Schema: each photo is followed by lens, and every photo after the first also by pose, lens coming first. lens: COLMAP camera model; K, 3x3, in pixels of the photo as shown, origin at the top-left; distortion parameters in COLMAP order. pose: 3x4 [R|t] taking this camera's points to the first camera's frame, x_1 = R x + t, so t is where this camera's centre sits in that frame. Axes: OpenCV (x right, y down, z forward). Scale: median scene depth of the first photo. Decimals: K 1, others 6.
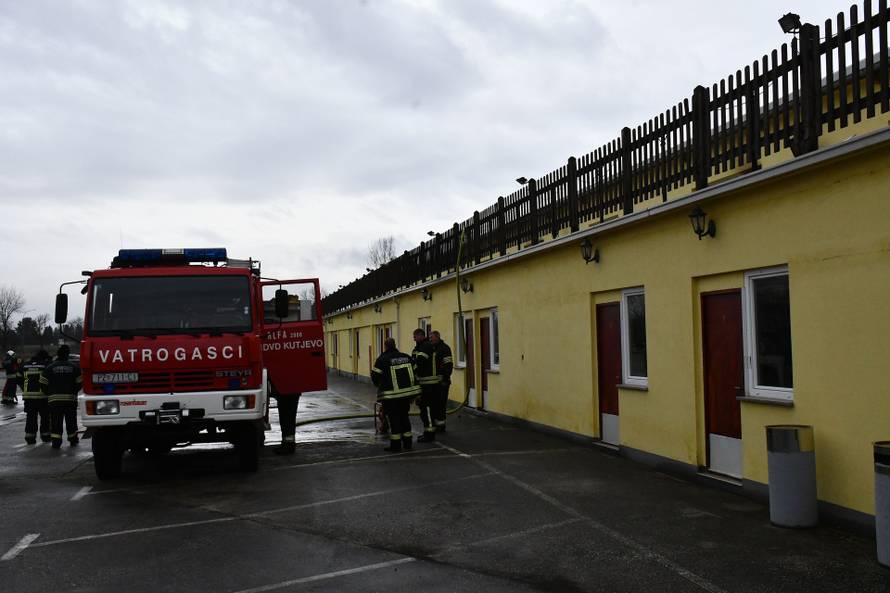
lens RADIAL K [[910.1, 0, 445.0], [0, 910.1, 296.5], [0, 0, 1]] dist [0.008537, 0.029796]
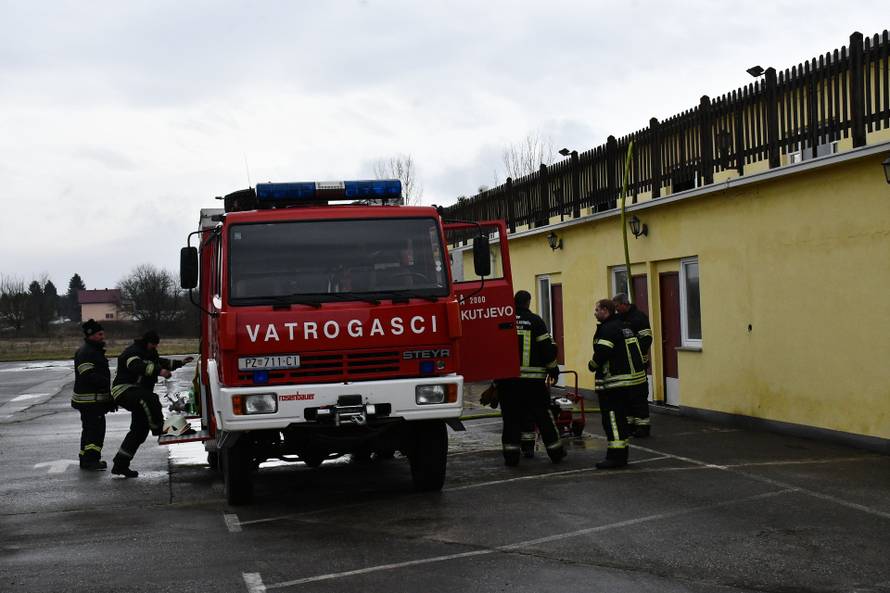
lens RADIAL K [[1351.5, 0, 445.0], [0, 1351.5, 296.5], [0, 0, 1]] dist [0.227241, 0.108688]
pose [[0.999868, -0.016219, -0.001342, -0.208797], [0.016259, 0.999120, 0.038671, -0.002077], [0.000713, -0.038687, 0.999251, -0.064521]]
